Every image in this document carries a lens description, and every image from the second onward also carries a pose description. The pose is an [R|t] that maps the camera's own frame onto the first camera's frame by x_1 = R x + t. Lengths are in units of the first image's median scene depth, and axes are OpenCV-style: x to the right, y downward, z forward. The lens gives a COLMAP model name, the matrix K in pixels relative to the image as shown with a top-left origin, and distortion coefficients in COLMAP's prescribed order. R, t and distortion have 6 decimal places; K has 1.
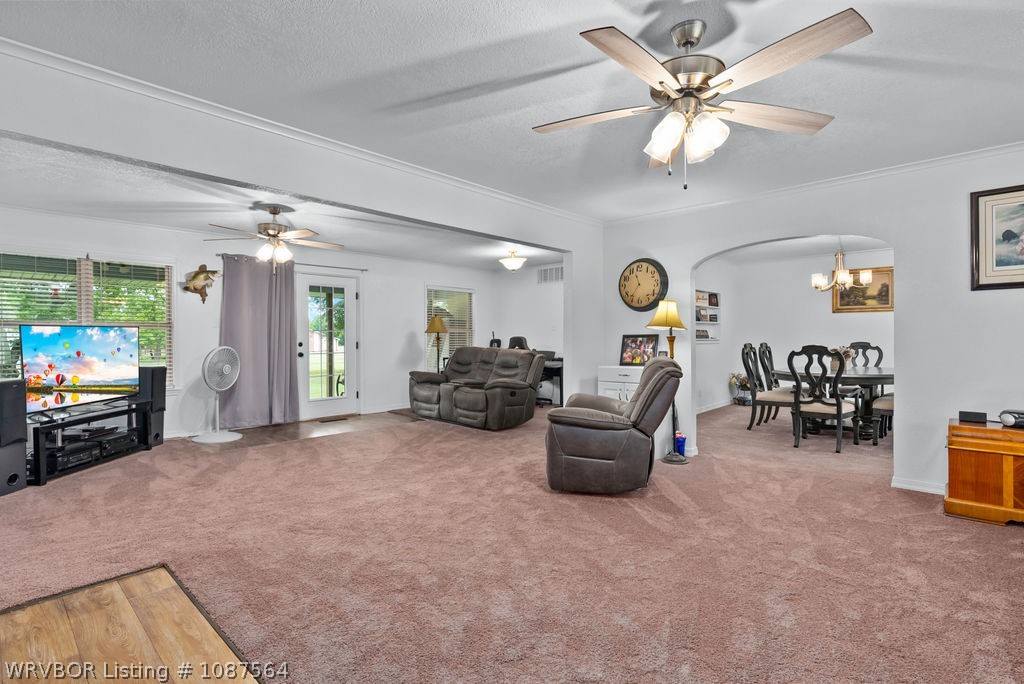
lens RADIAL K [[495.8, 0, 504.9], [0, 495.8, 342.9], [0, 0, 1]] dist [0.003254, 0.002706]
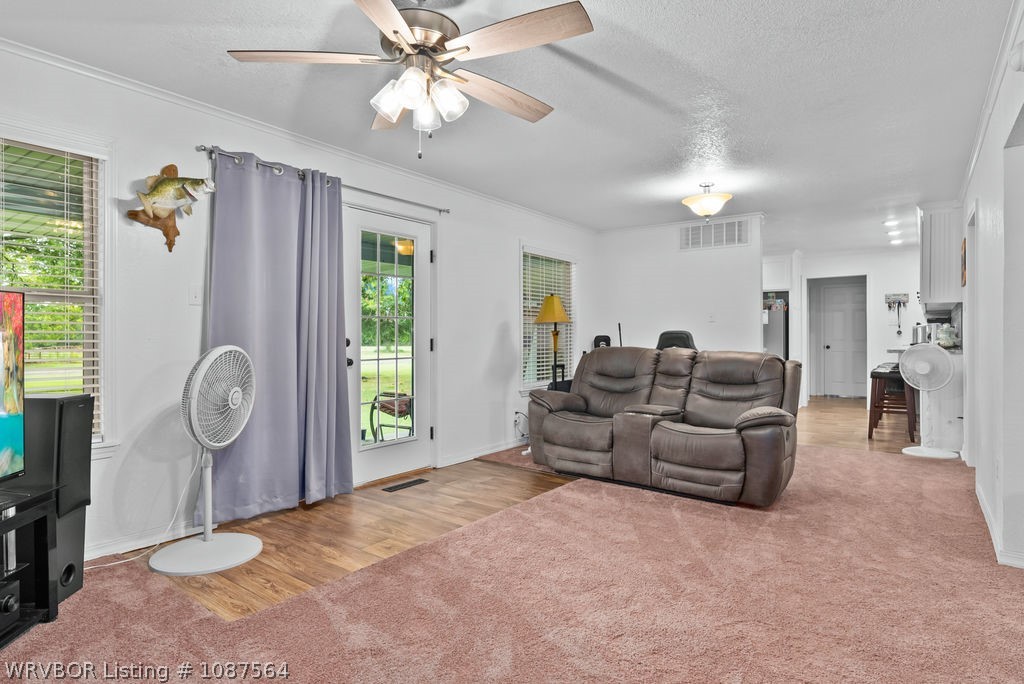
lens RADIAL K [[564.0, 0, 513.6], [0, 564.0, 339.8], [0, 0, 1]] dist [-0.007428, 0.001339]
pose [[0.993925, 0.000578, 0.110061, -0.302795], [0.000289, 0.999969, -0.007859, 0.004980], [-0.110062, 0.007843, 0.993894, 0.392047]]
